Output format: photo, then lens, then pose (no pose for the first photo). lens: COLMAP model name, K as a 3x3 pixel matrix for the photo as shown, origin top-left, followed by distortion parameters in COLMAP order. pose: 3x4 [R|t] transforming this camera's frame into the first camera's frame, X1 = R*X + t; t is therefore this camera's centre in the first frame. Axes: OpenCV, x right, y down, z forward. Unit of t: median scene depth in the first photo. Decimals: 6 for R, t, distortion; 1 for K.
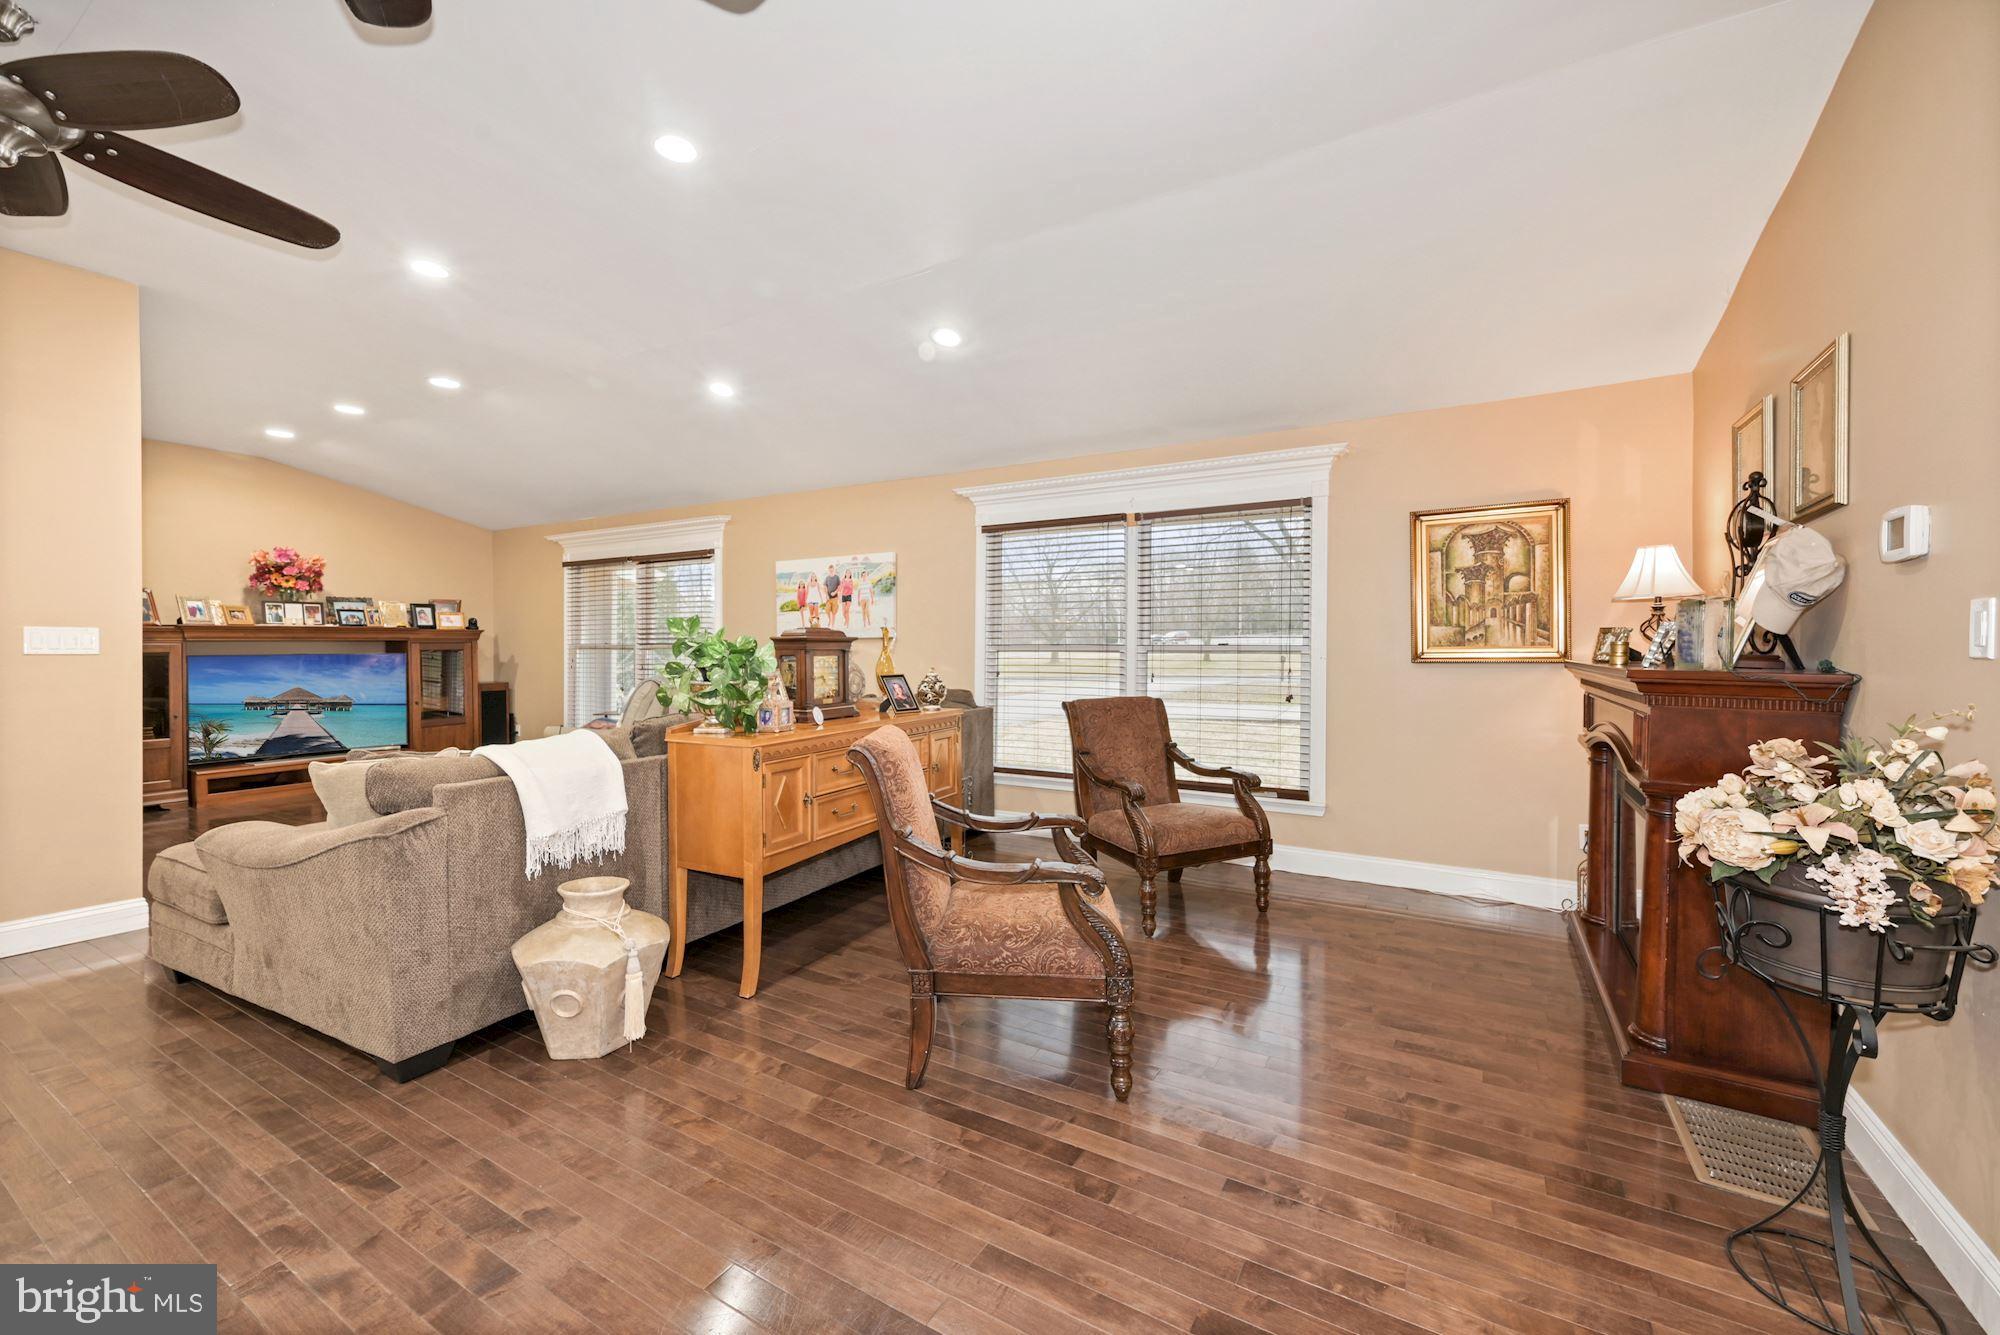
lens RADIAL K [[798.3, 0, 1002.9], [0, 798.3, 657.5], [0, 0, 1]] dist [0.000702, -0.000091]
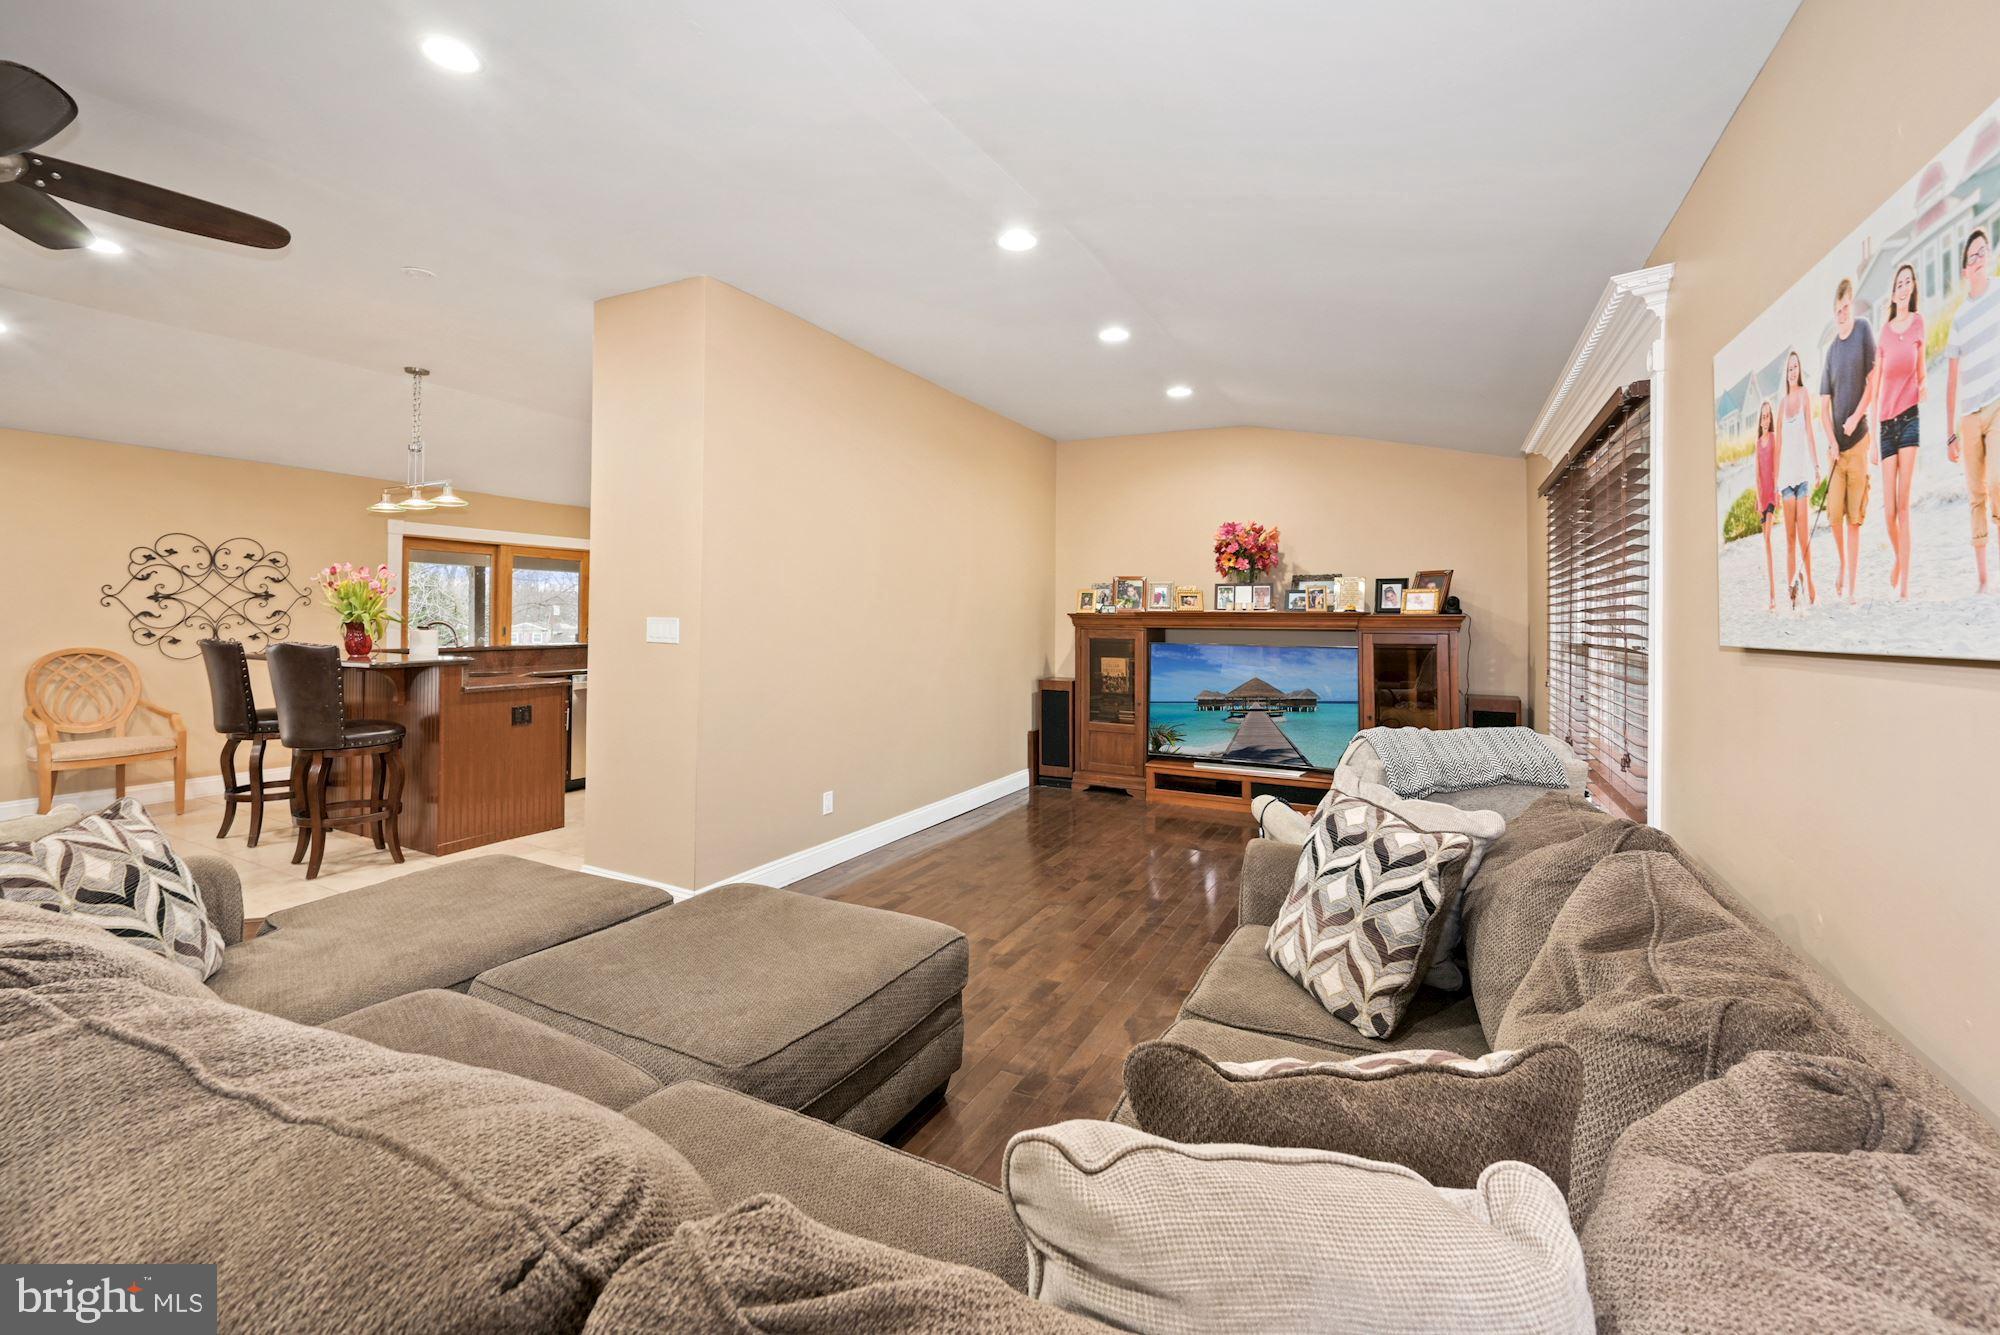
lens RADIAL K [[800.0, 0, 1012.4], [0, 800.0, 634.4], [0, 0, 1]] dist [-0.003731, -0.000224]
pose [[0.068098, 0.020076, -0.997477, -0.011907], [-0.026306, 0.999486, 0.018320, -0.046179], [0.997332, 0.024992, 0.068591, 1.408221]]
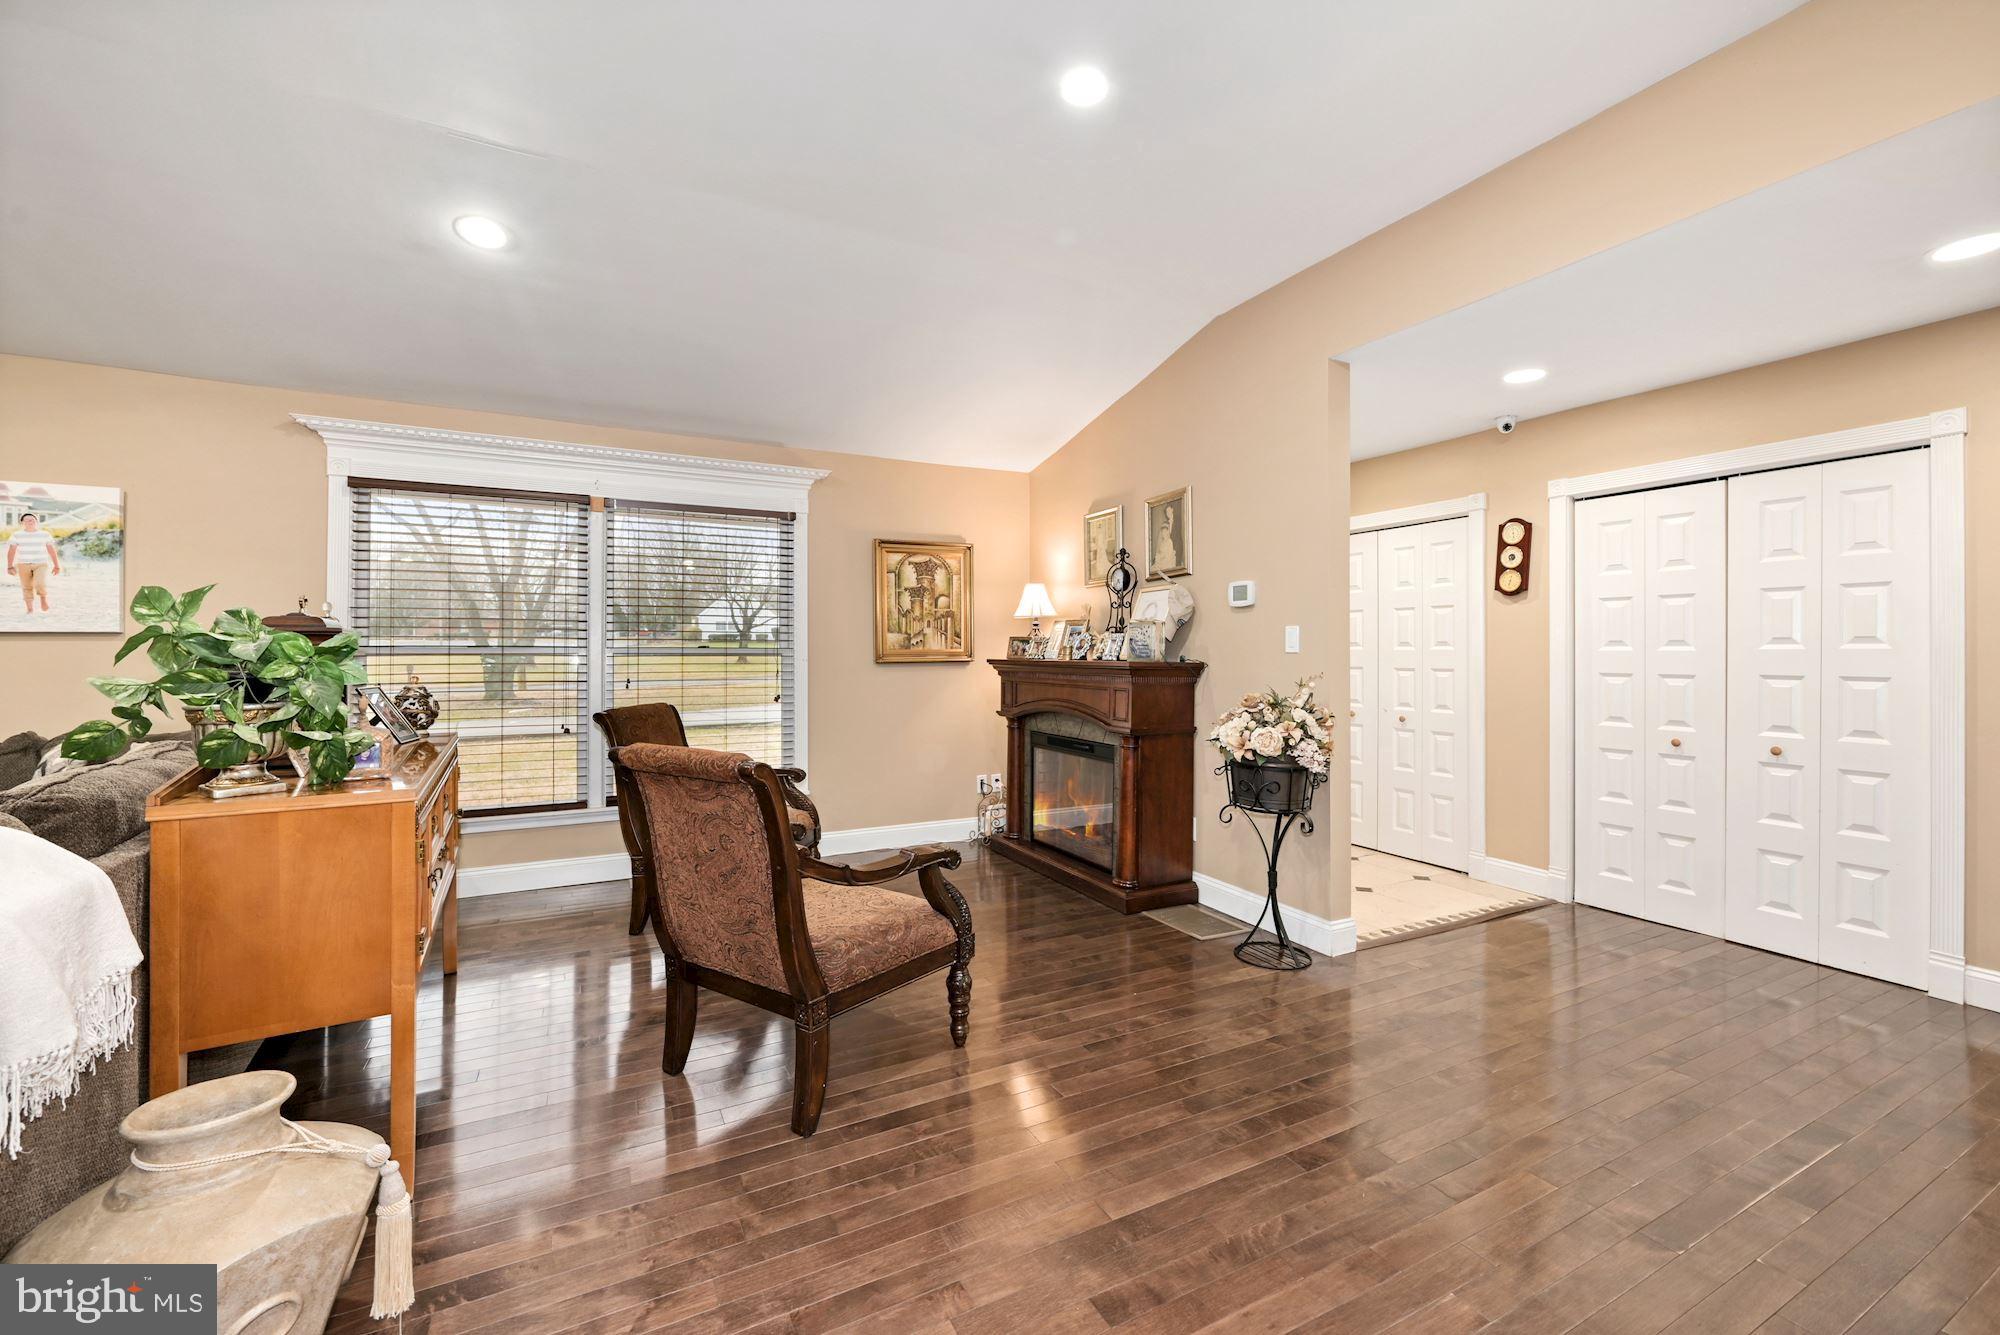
lens RADIAL K [[816.6, 0, 1015.3], [0, 816.6, 641.6], [0, 0, 1]] dist [-0.001036, -0.000176]
pose [[0.521732, 0.012072, 0.853024, -0.440870], [0.012999, 0.999671, -0.022098, 0.004712], [-0.853011, 0.022618, 0.521403, 0.175284]]
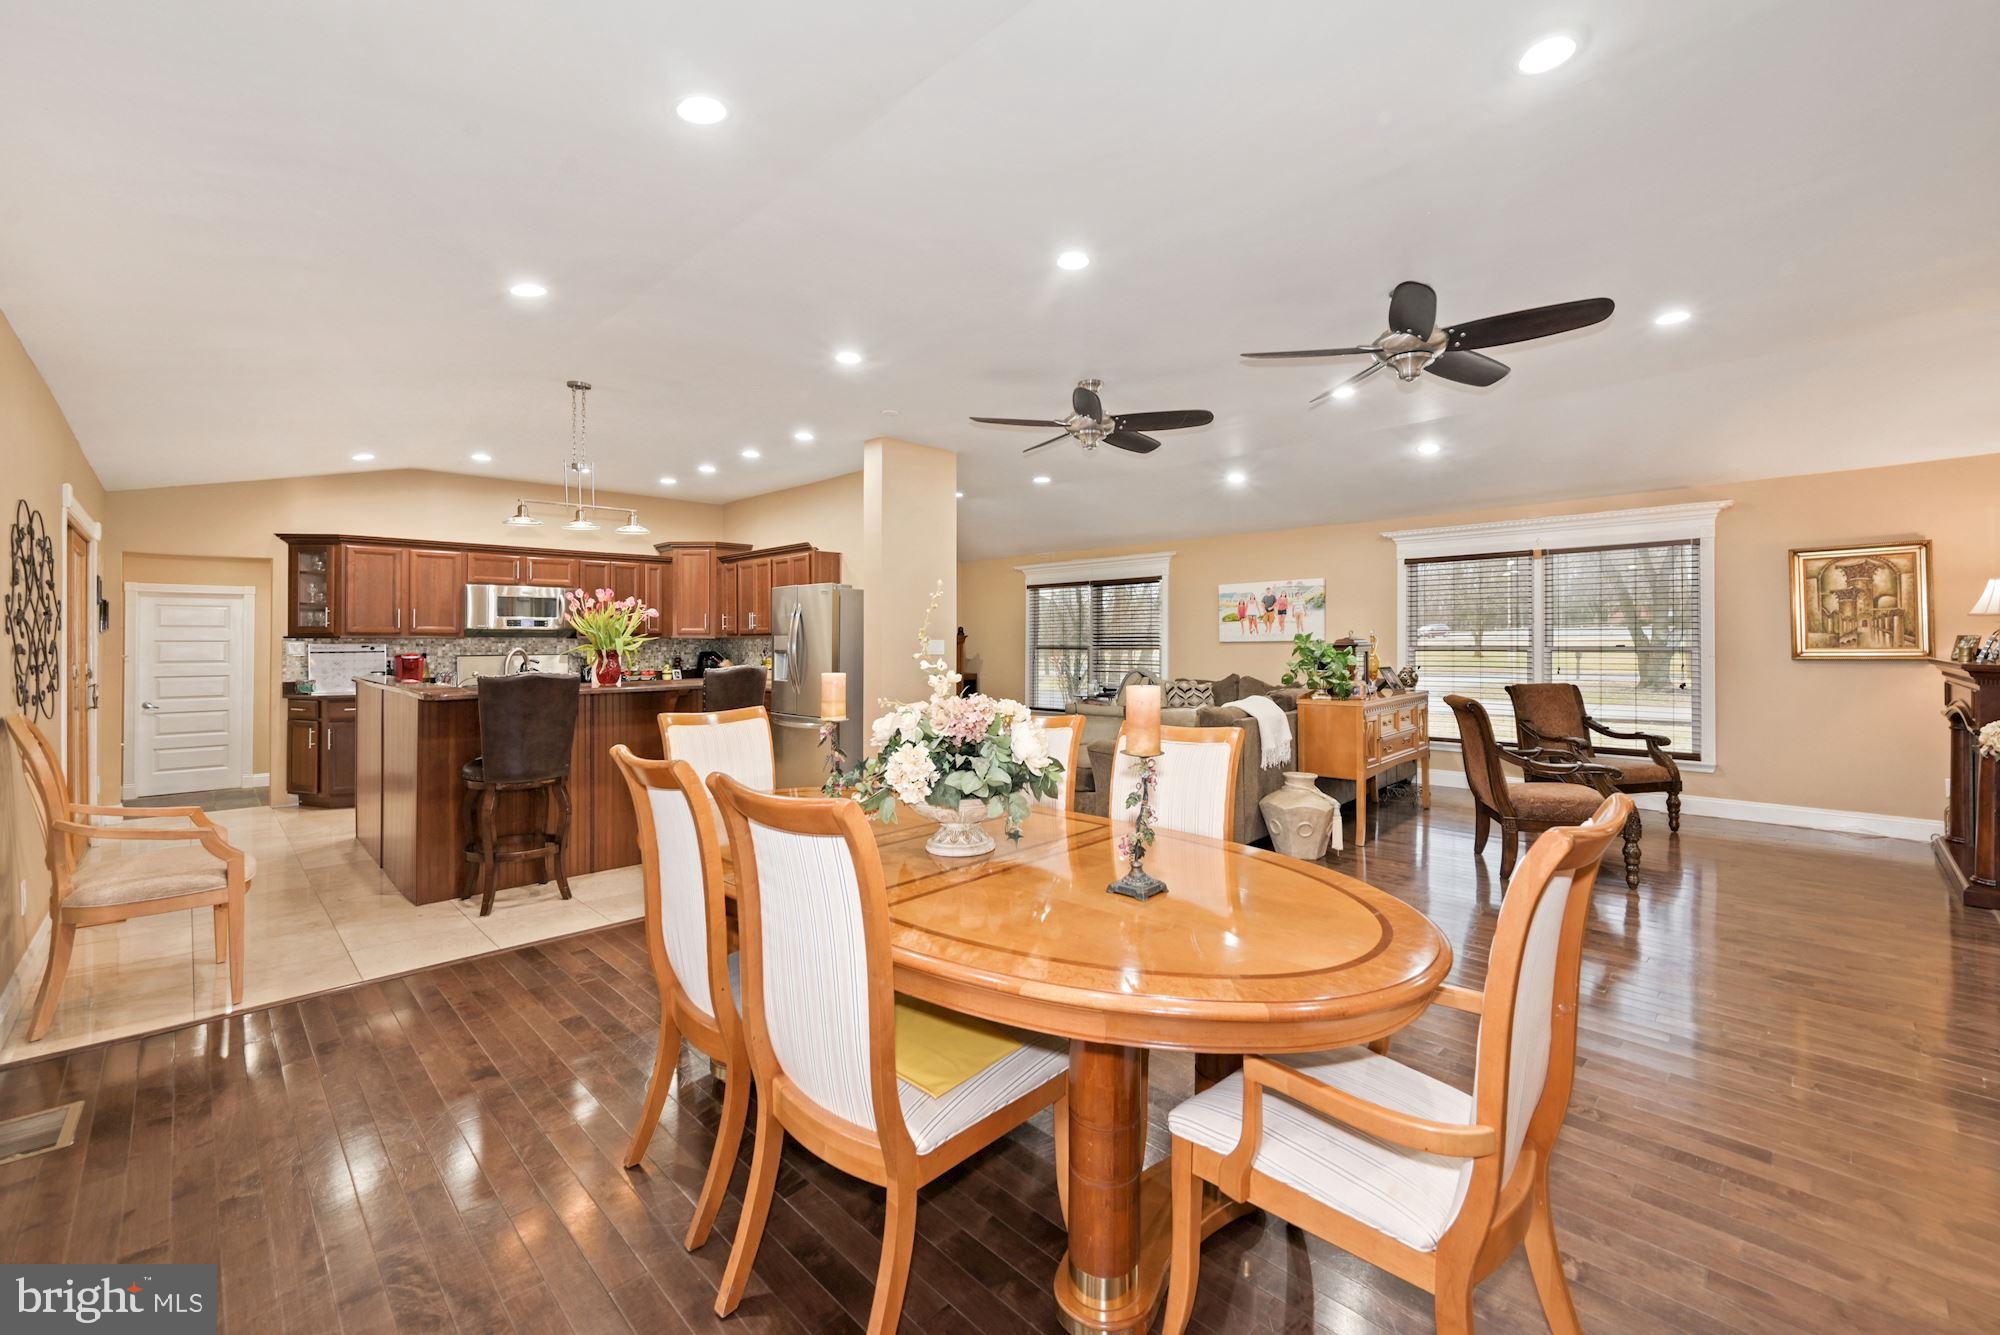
lens RADIAL K [[816.6, 0, 1015.3], [0, 816.6, 641.6], [0, 0, 1]] dist [-0.001036, -0.000176]
pose [[0.968735, -0.004734, -0.248051, -0.436483], [0.001236, 0.999898, -0.014254, -0.006167], [0.248093, 0.013502, 0.968642, -0.694015]]
